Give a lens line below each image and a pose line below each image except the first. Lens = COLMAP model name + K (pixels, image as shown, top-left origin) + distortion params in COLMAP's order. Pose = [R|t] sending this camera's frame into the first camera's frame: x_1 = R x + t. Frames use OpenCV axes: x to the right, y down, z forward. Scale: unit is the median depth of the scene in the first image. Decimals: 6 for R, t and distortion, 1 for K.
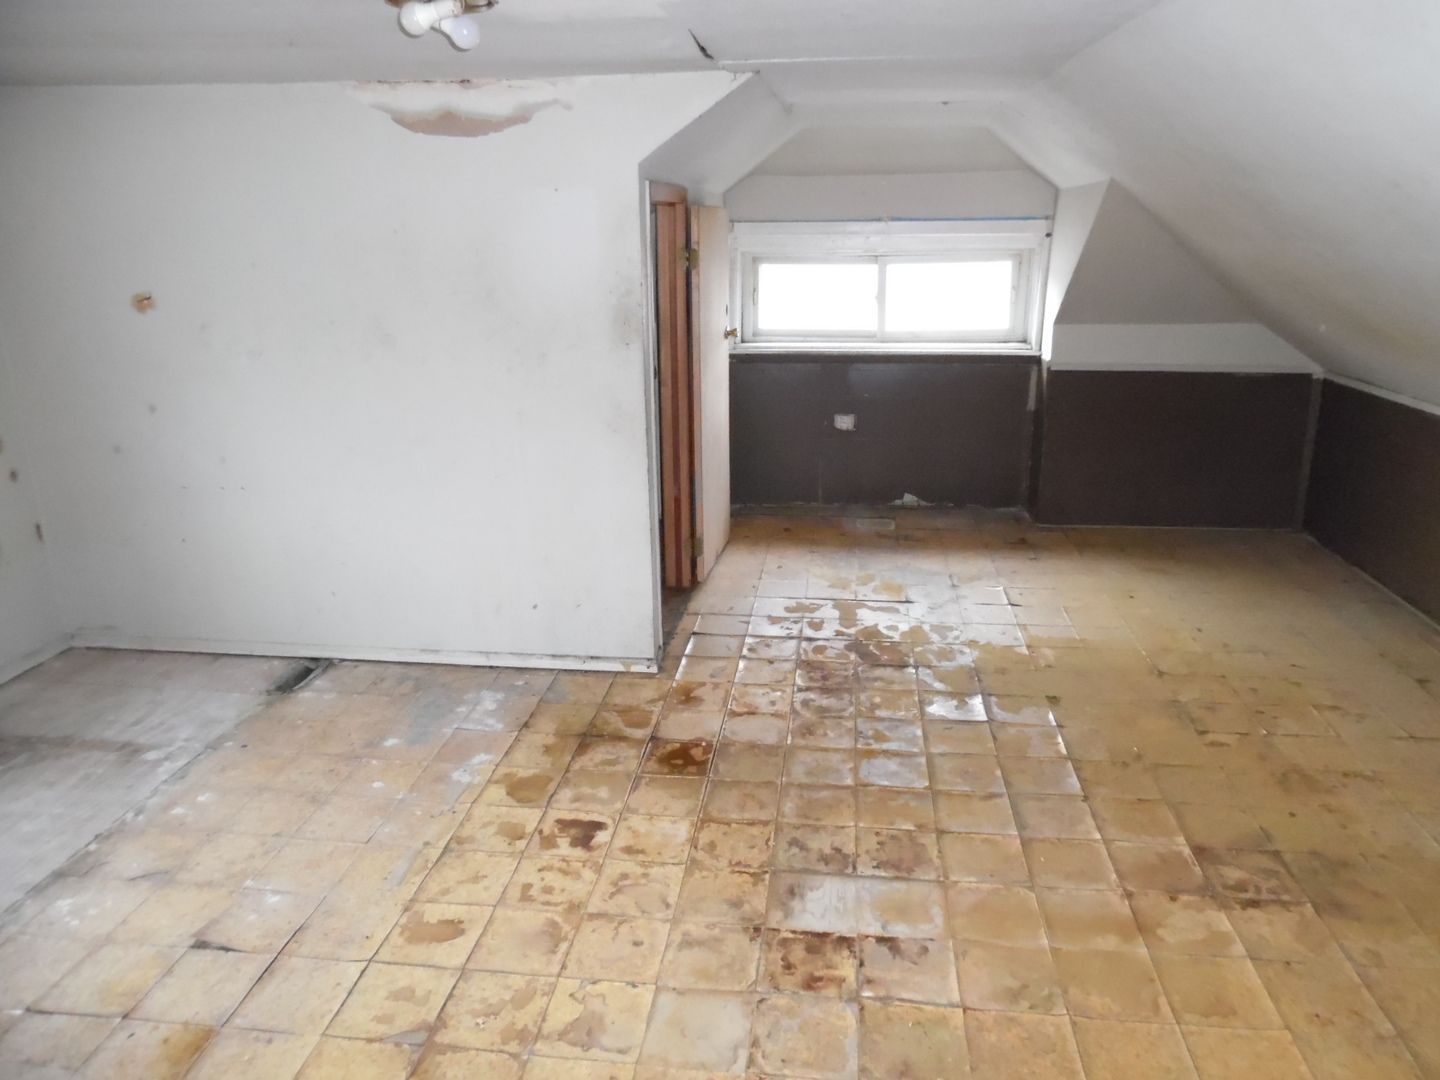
lens RADIAL K [[1012.1, 0, 740.3], [0, 1012.1, 537.0], [0, 0, 1]] dist [-0.019835, -0.002212]
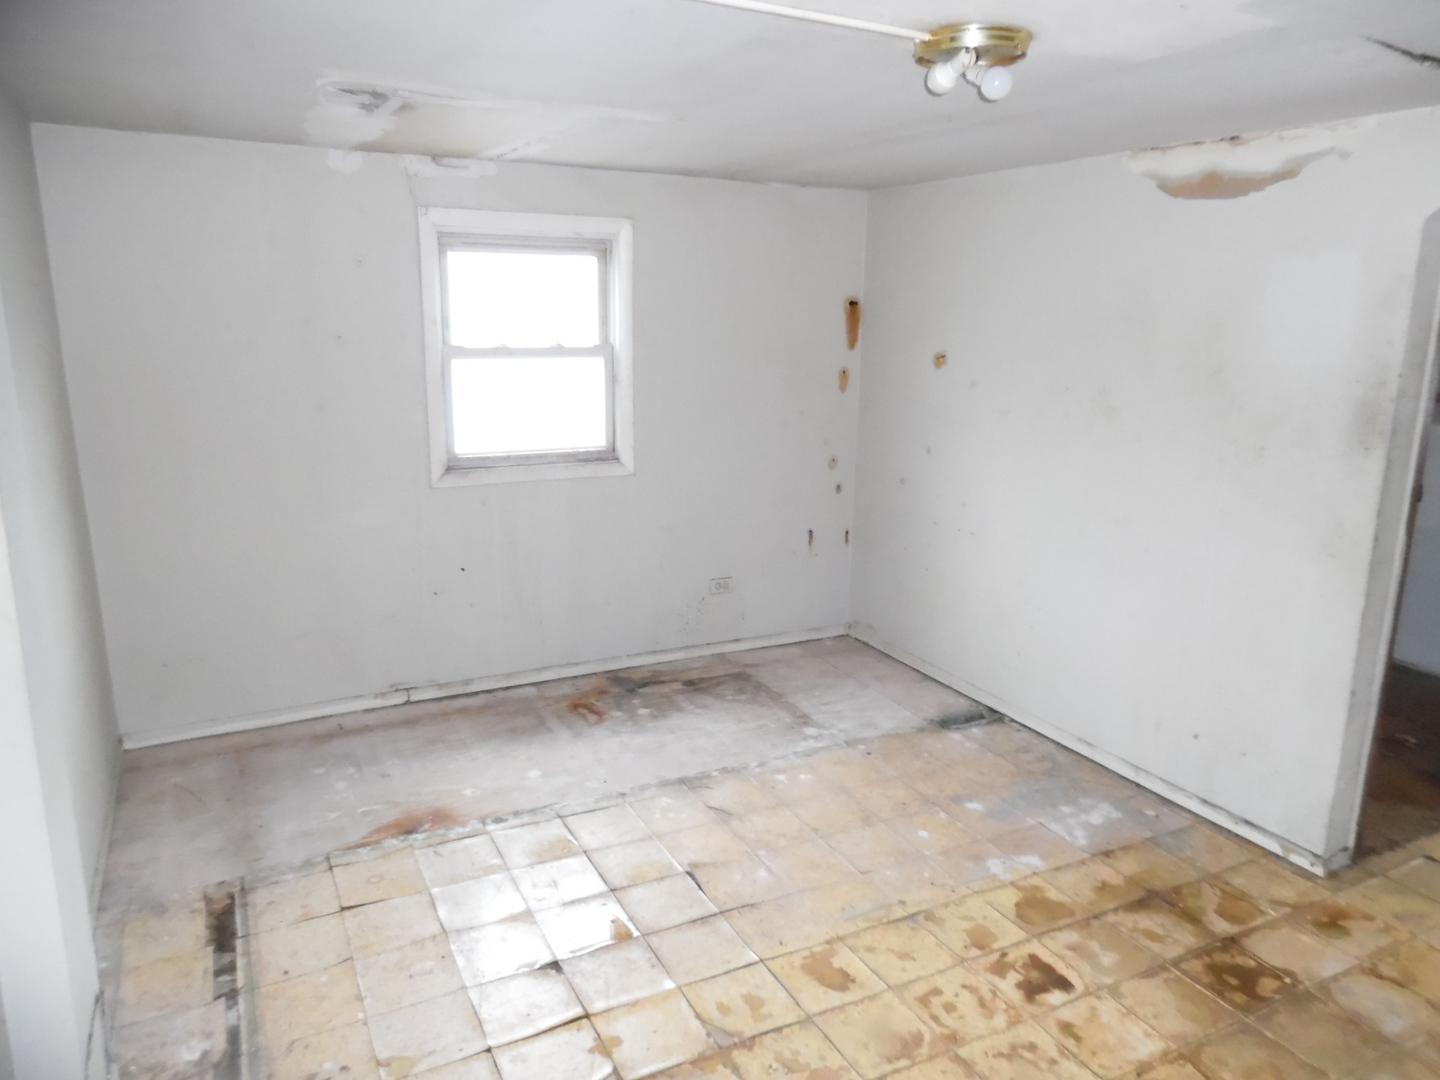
lens RADIAL K [[1012.1, 0, 740.3], [0, 1012.1, 537.0], [0, 0, 1]] dist [-0.019835, -0.002212]
pose [[0.548516, 0.196718, -0.812670, 0.295822], [-0.263741, 0.963018, 0.055099, -0.046597], [0.793455, 0.184112, 0.580113, 0.208274]]
